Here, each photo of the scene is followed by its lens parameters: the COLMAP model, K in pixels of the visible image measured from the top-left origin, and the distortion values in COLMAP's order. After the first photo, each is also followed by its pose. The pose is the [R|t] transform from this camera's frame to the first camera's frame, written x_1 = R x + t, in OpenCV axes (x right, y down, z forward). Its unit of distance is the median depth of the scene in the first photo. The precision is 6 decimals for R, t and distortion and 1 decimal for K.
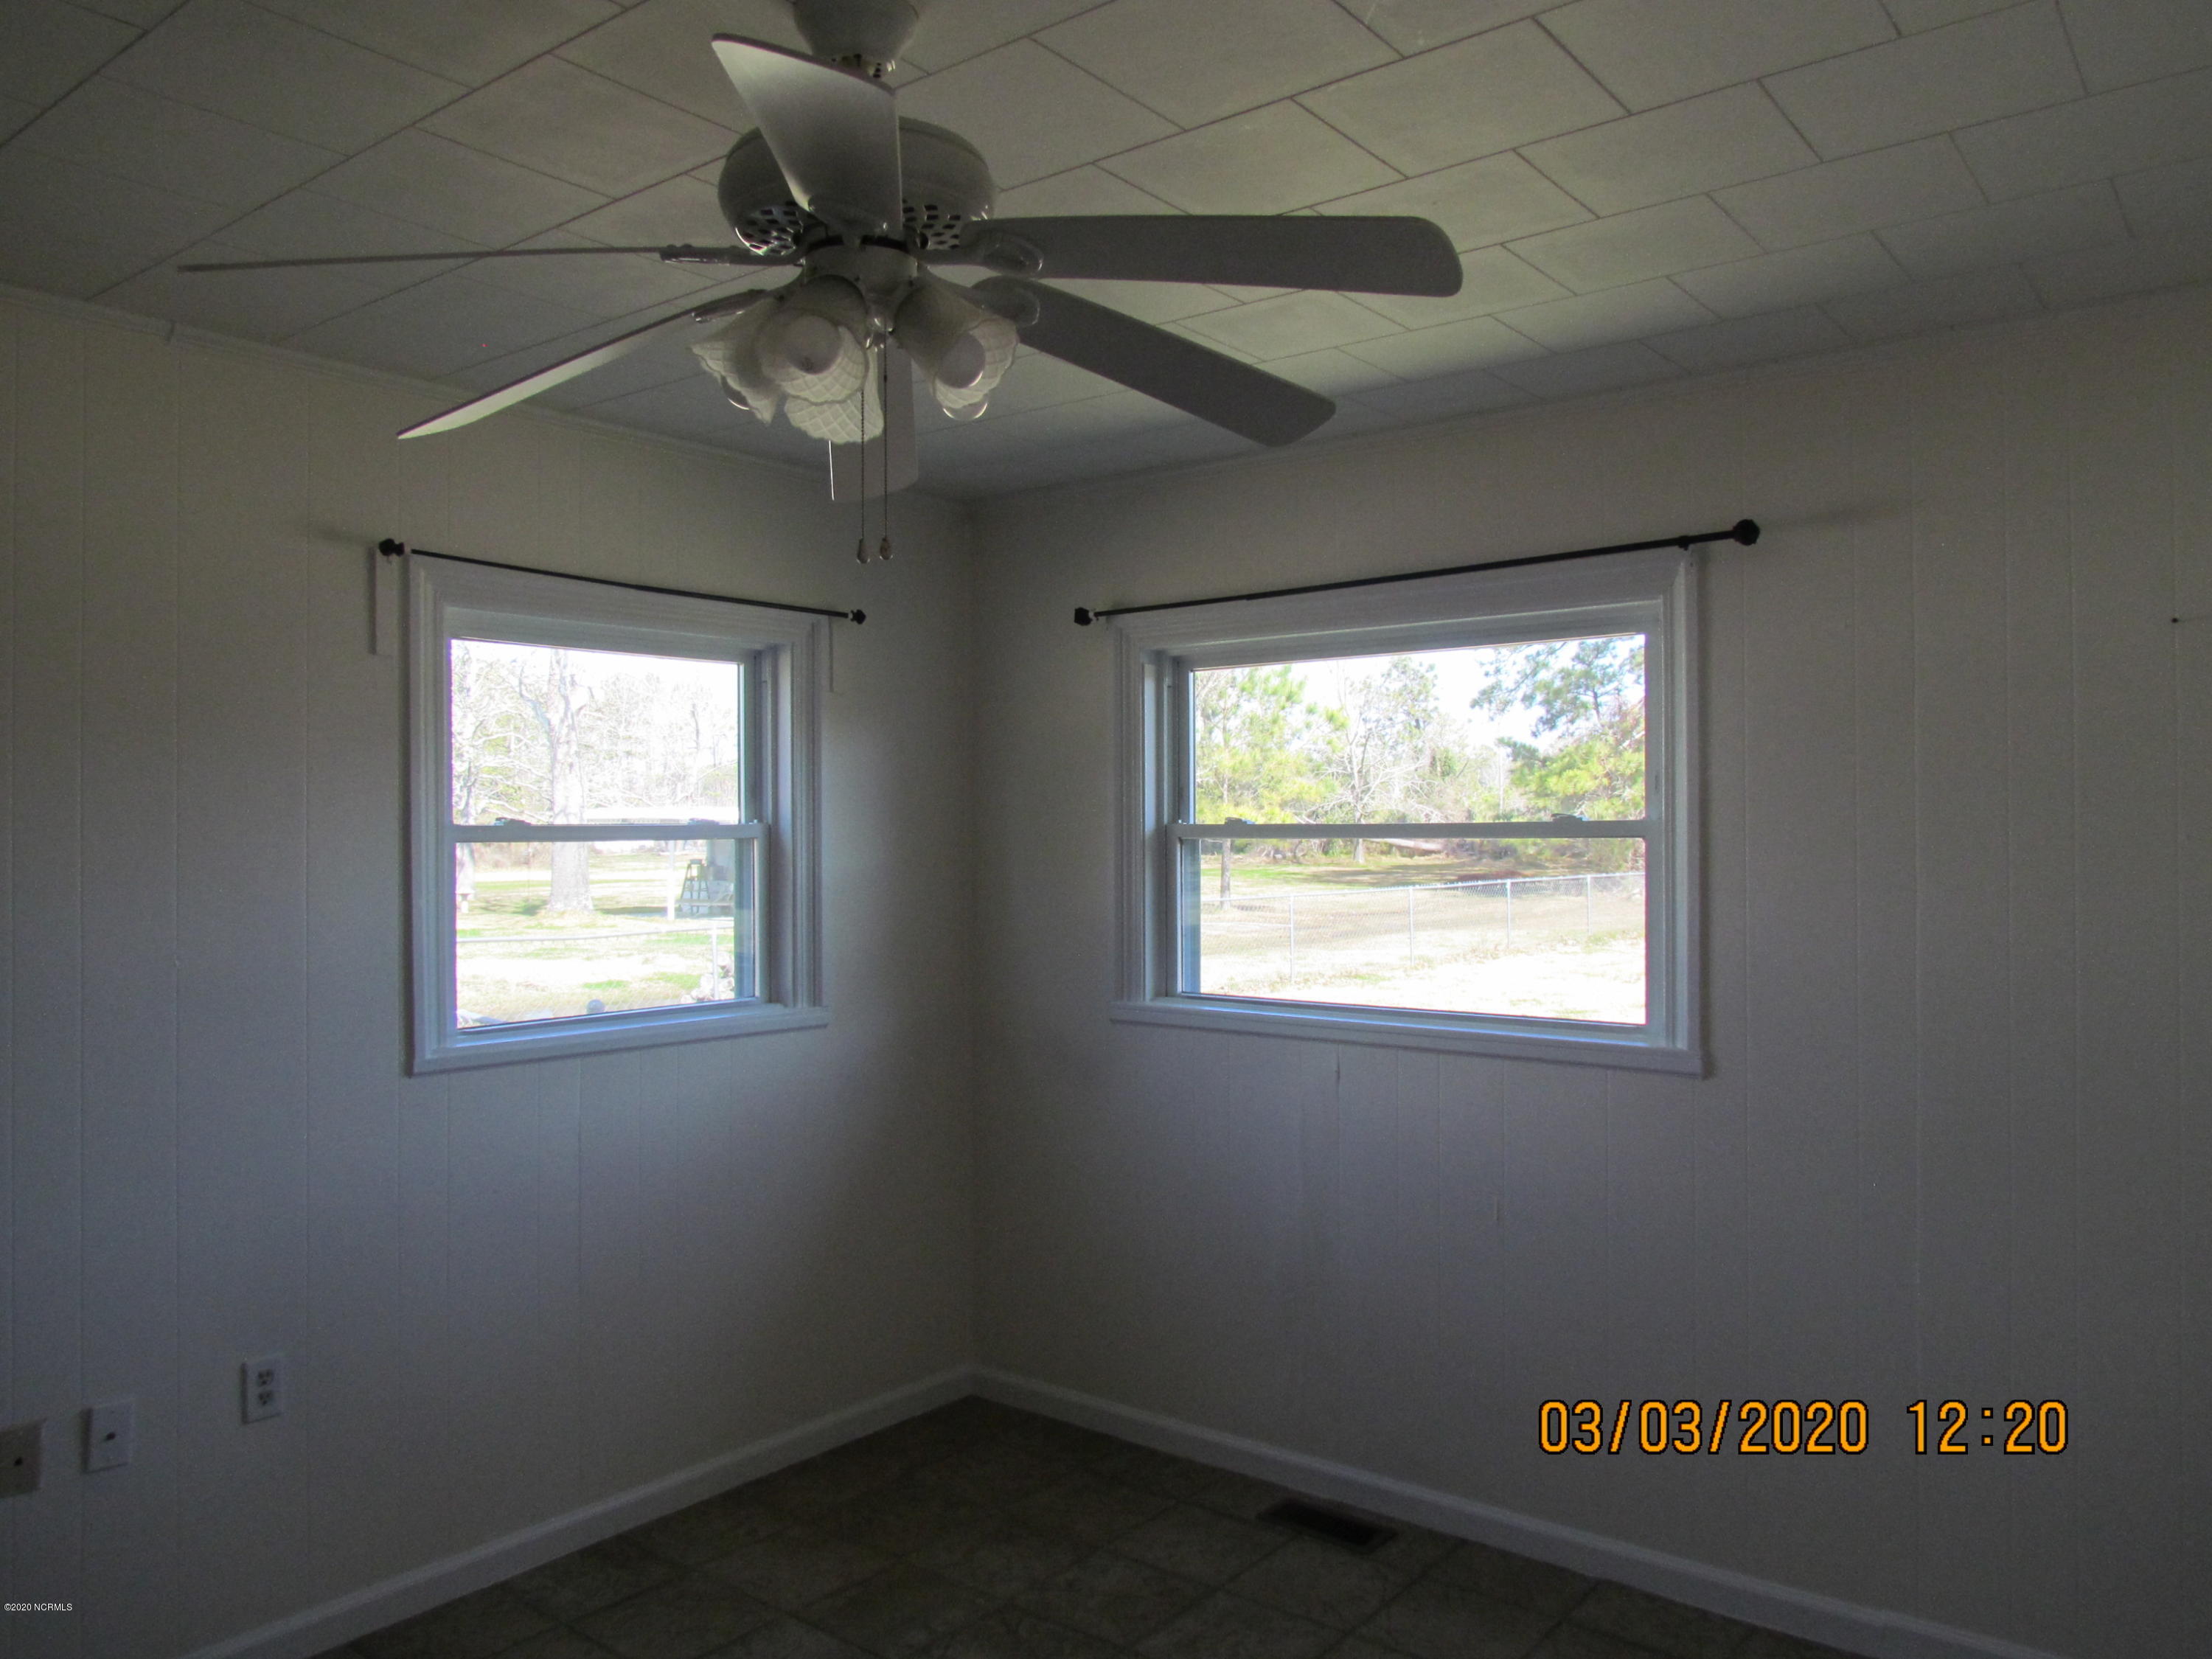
lens RADIAL K [[1593.7, 0, 1106.2], [0, 1593.7, 814.8], [0, 0, 1]] dist [-0.003422, -0.003864]
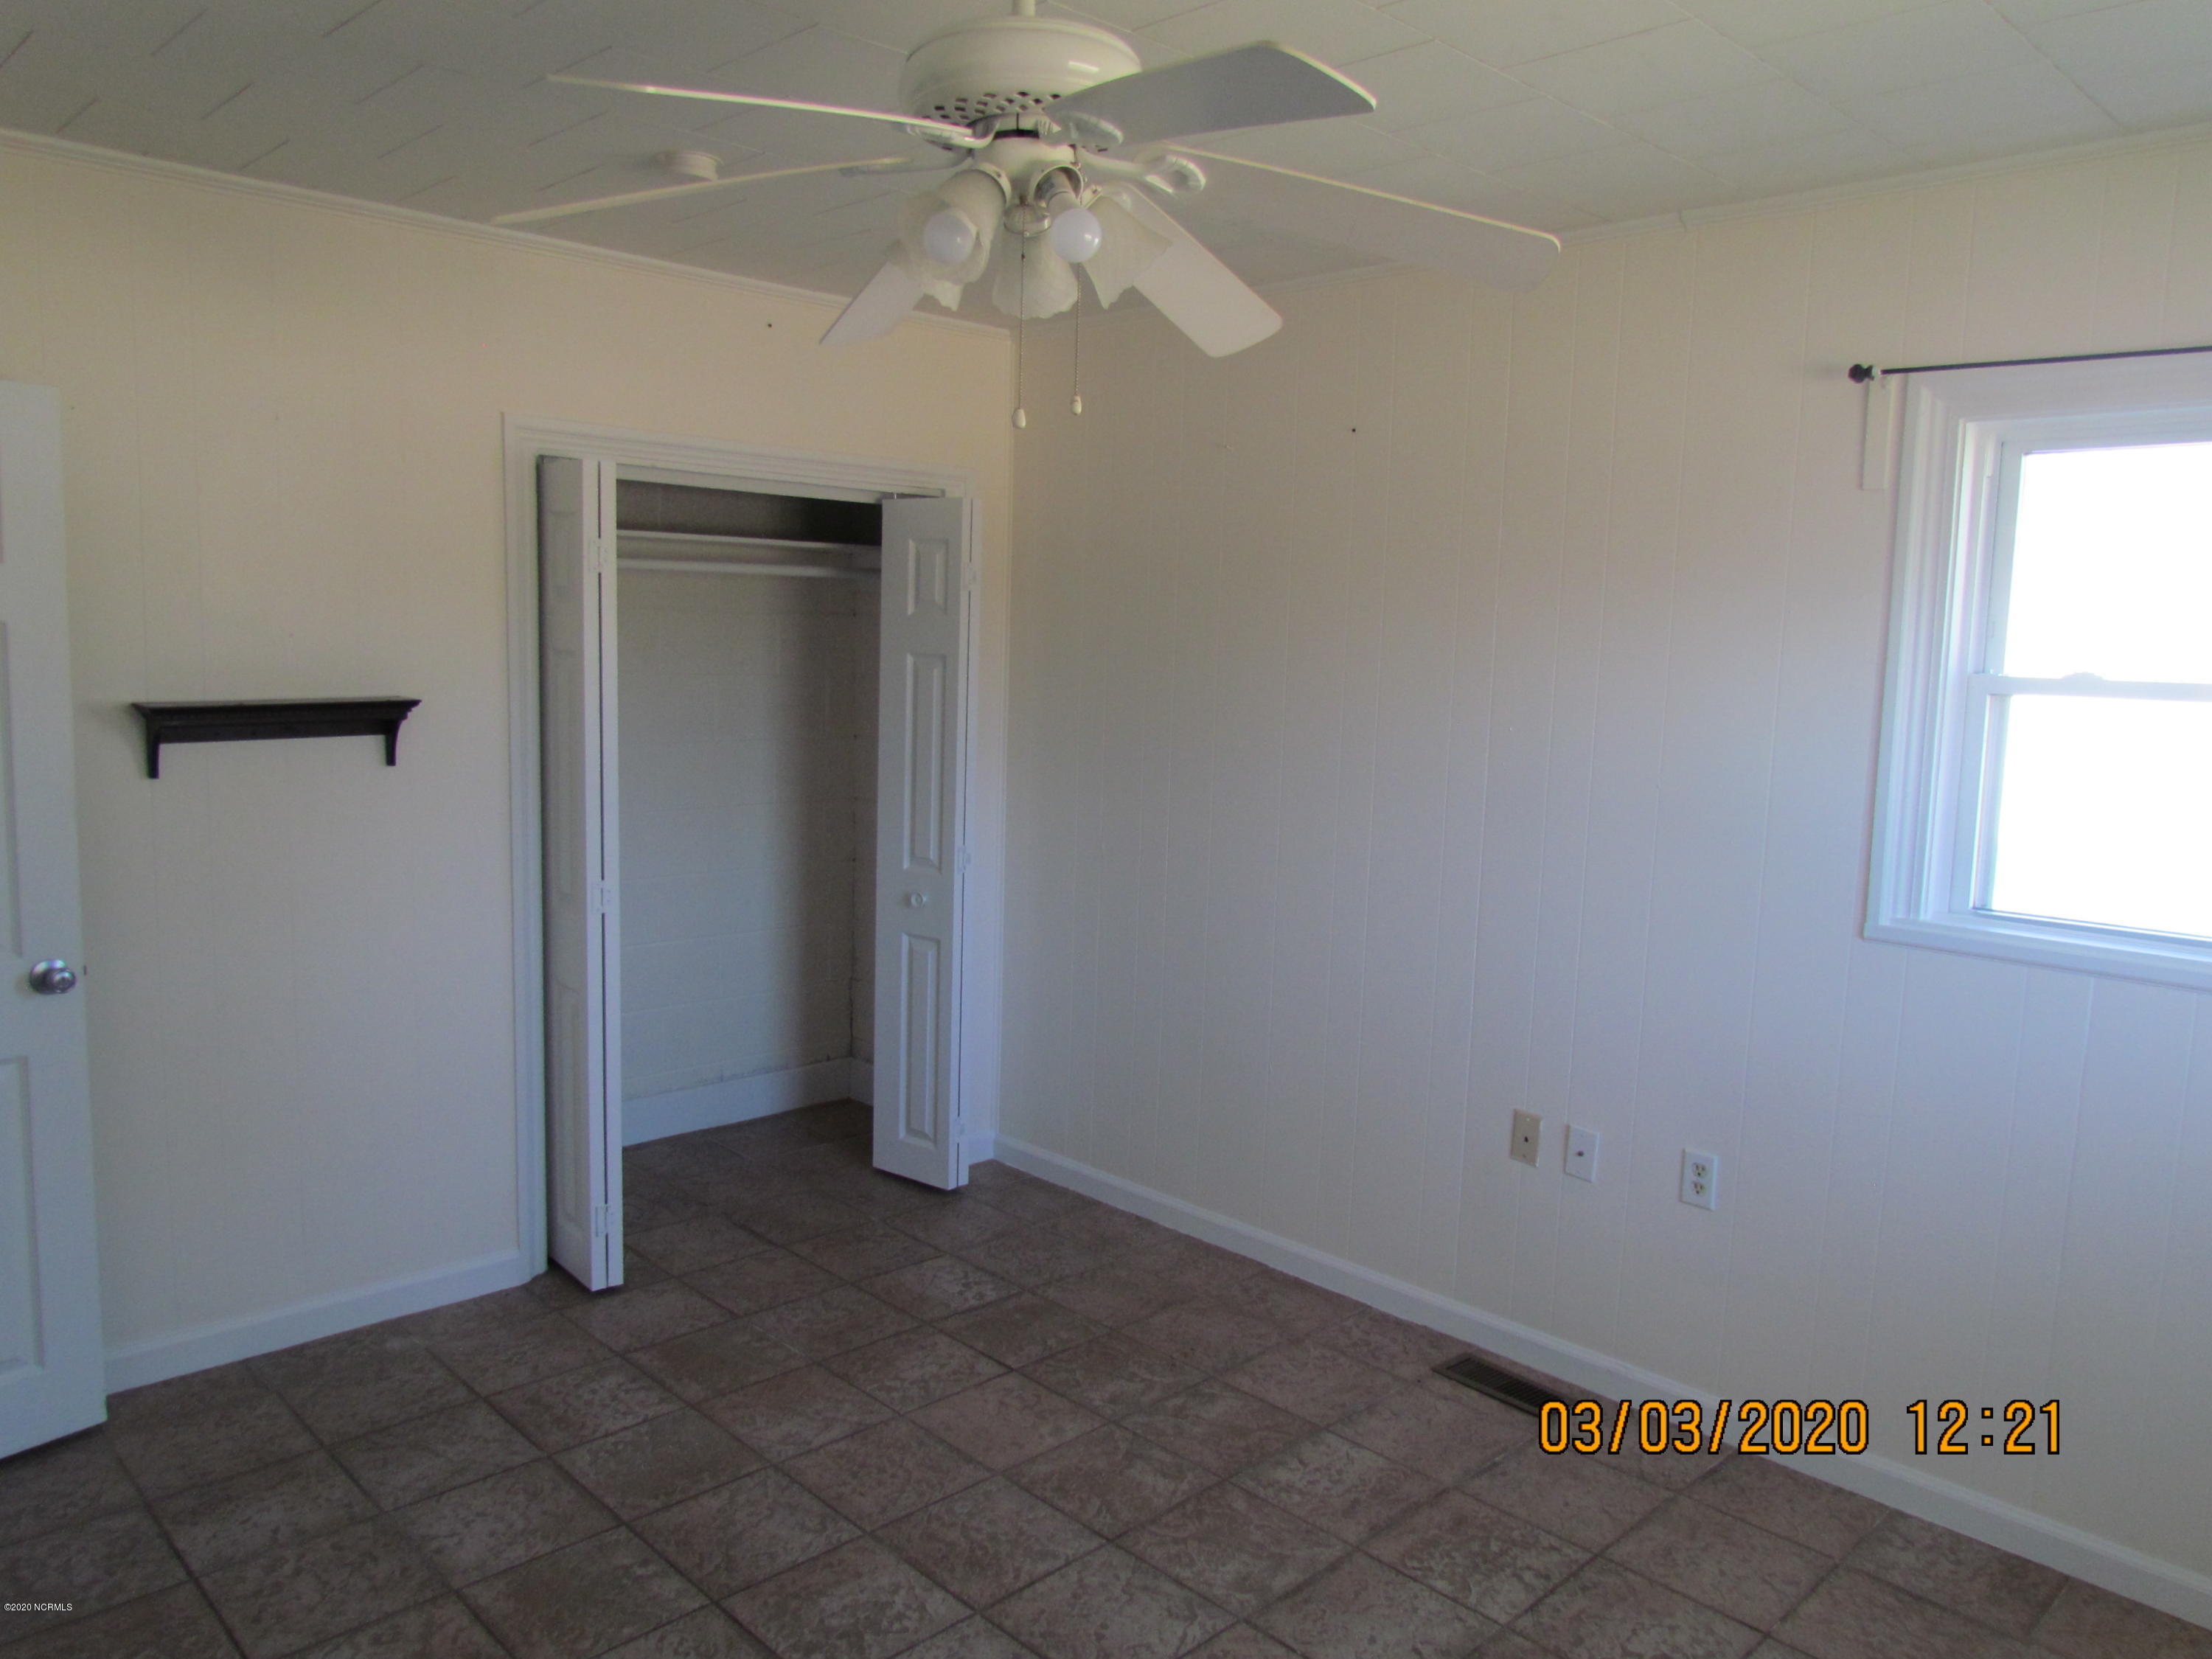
lens RADIAL K [[1582.1, 0, 1106.0], [0, 1582.1, 829.5], [0, 0, 1]] dist [-0.026378, 0.001082]
pose [[-0.124663, 0.110981, -0.985973, 0.570477], [-0.025547, 0.993036, 0.115006, 0.004200], [0.991870, 0.039526, -0.120960, 0.711448]]
